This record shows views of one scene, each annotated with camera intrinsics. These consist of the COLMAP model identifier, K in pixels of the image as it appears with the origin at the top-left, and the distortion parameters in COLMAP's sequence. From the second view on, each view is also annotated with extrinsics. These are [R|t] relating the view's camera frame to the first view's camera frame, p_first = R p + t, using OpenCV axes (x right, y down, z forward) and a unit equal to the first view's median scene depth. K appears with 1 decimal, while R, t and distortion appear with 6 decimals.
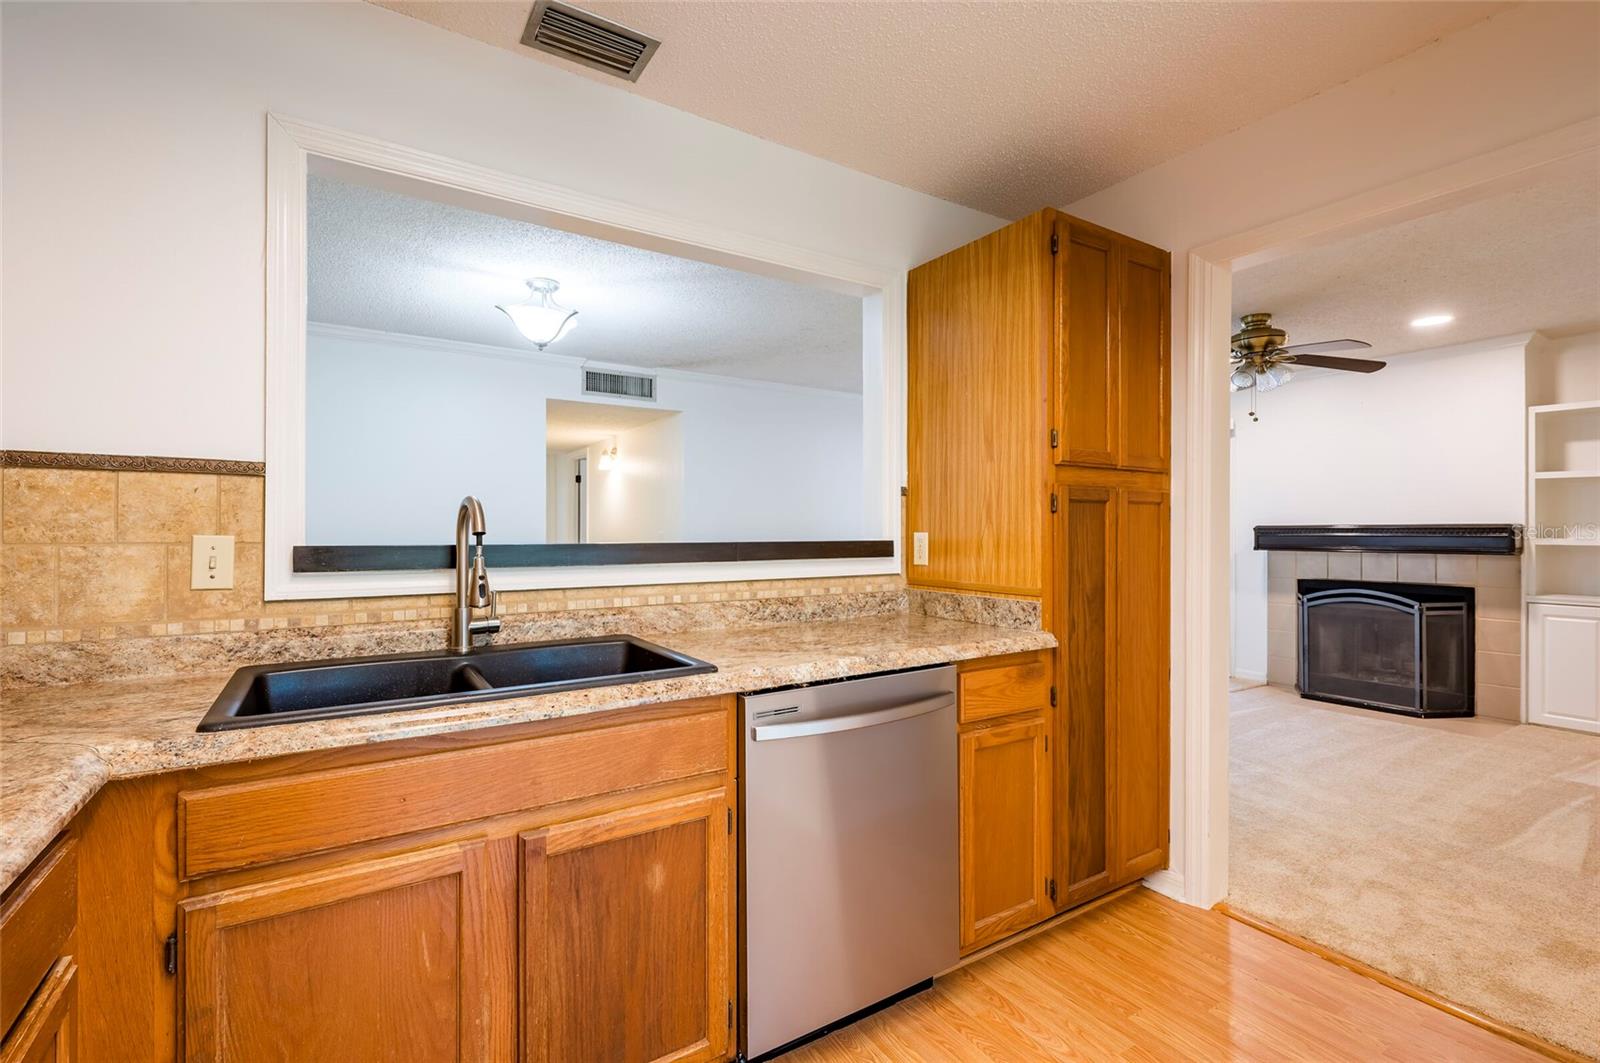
lens RADIAL K [[718.6, 0, 805.1], [0, 718.6, 531.3], [0, 0, 1]] dist [0.004582, -0.001189]
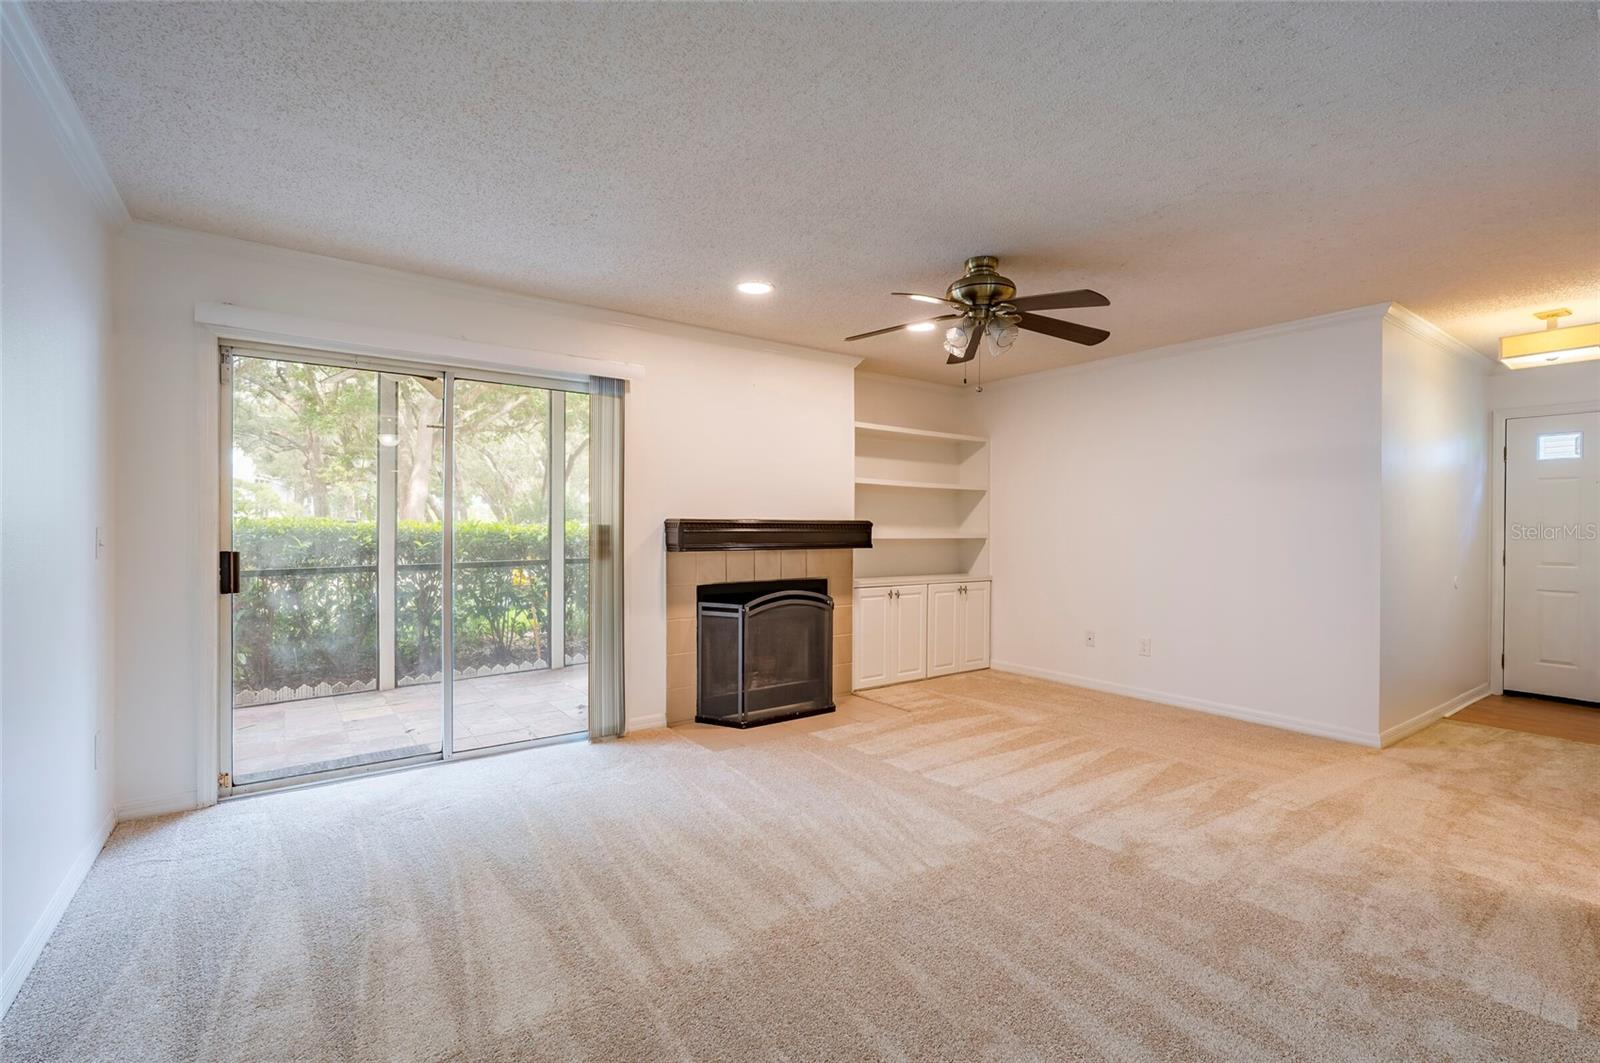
lens RADIAL K [[708.9, 0, 804.5], [0, 708.9, 531.2], [0, 0, 1]] dist [0.004619, -0.003553]
pose [[-0.053477, -0.007202, 0.998543, -0.285487], [-0.005070, 0.999963, 0.006941, -0.001941], [-0.998556, -0.004692, -0.053511, 2.299854]]
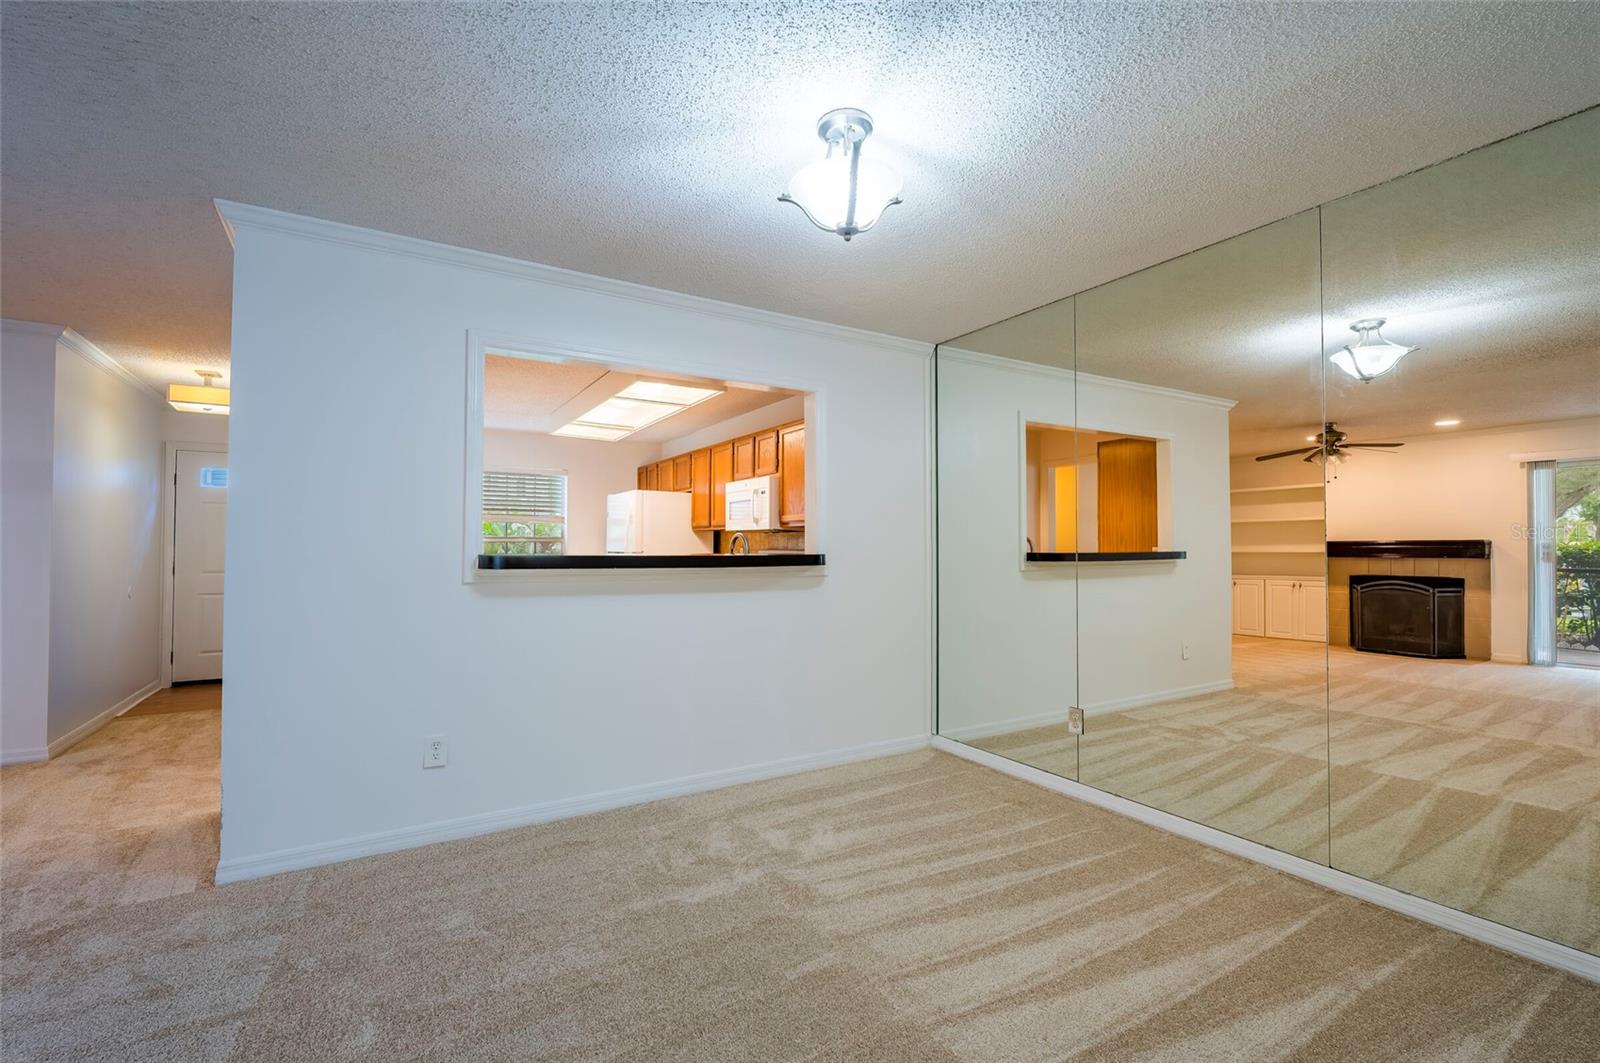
lens RADIAL K [[701.8, 0, 795.4], [0, 701.8, 531.6], [0, 0, 1]] dist [-0.002413, -0.000215]
pose [[-0.999649, -0.001780, 0.026438, -0.534458], [-0.002326, 0.999784, -0.020640, -0.001663], [-0.026395, -0.020695, -0.999437, 2.500394]]
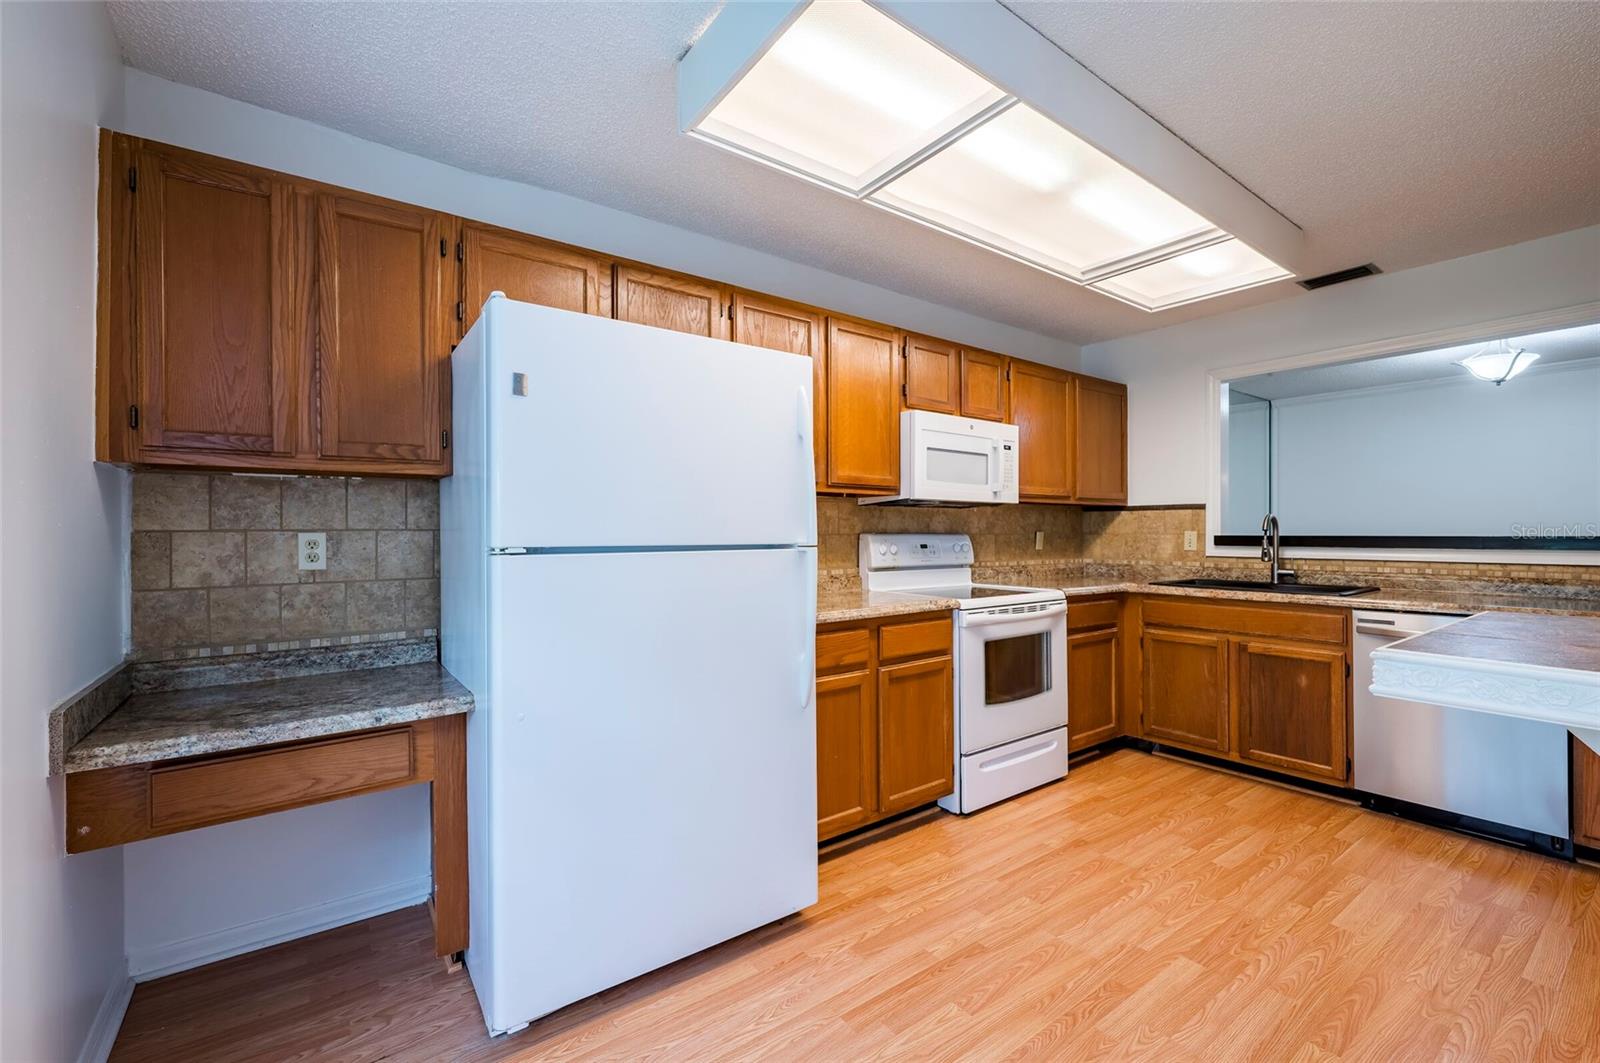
lens RADIAL K [[676.5, 0, 803.1], [0, 676.5, 531.4], [0, 0, 1]] dist [0.004683, -0.003798]
pose [[0.064369, -0.002742, -0.997922, 1.174000], [0.000408, 0.999996, -0.002721, 0.008555], [0.997926, -0.000232, 0.064370, -0.458292]]
